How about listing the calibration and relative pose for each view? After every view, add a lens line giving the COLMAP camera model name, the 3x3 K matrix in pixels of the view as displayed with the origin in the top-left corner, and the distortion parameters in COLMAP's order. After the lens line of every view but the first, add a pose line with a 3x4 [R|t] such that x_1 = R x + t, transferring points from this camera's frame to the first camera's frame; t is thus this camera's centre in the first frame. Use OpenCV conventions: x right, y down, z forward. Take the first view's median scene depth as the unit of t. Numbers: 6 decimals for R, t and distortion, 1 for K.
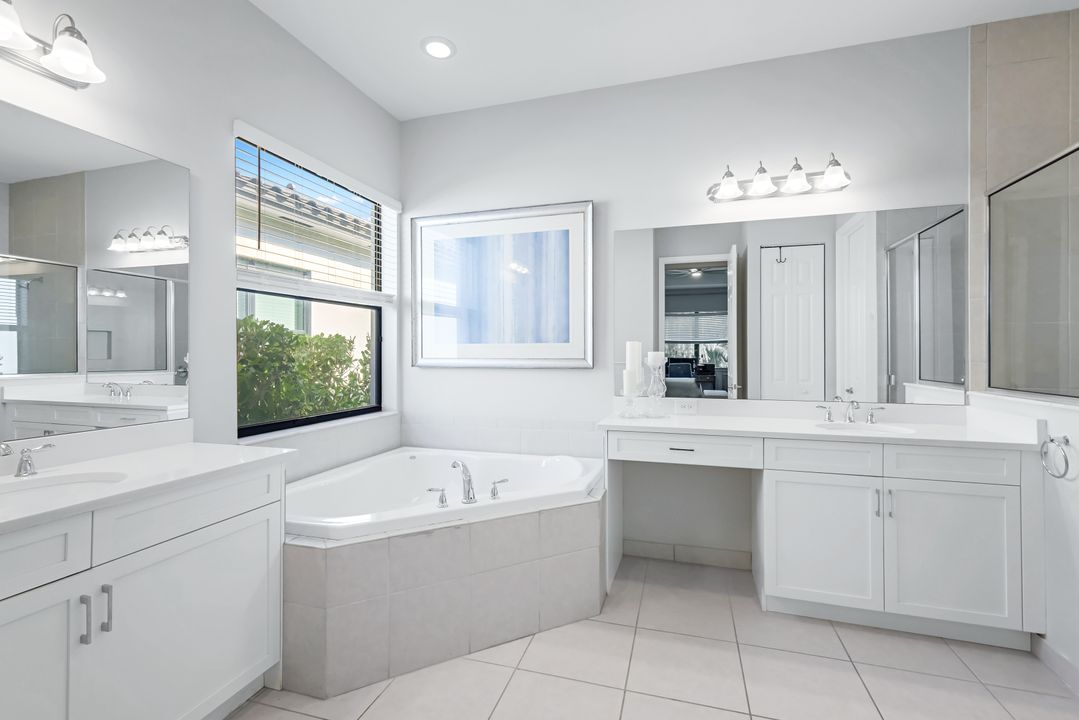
lens RADIAL K [[491.3, 0, 539.5], [0, 491.3, 360.0], [0, 0, 1]] dist [0.003404, 0.000586]
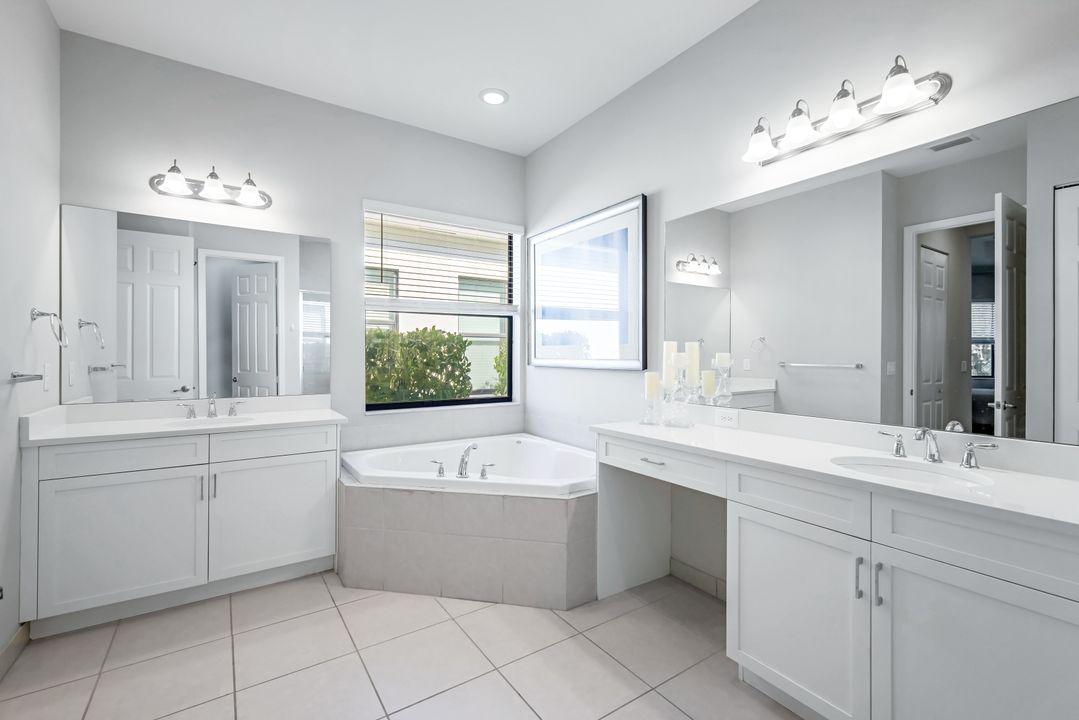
lens RADIAL K [[476.3, 0, 539.9], [0, 476.3, 364.3], [0, 0, 1]] dist [0.001164, 0.000077]
pose [[0.770509, 0.015409, -0.637242, 0.624436], [-0.010351, 0.999878, 0.011662, -0.003116], [0.637345, -0.002389, 0.770575, 0.184605]]
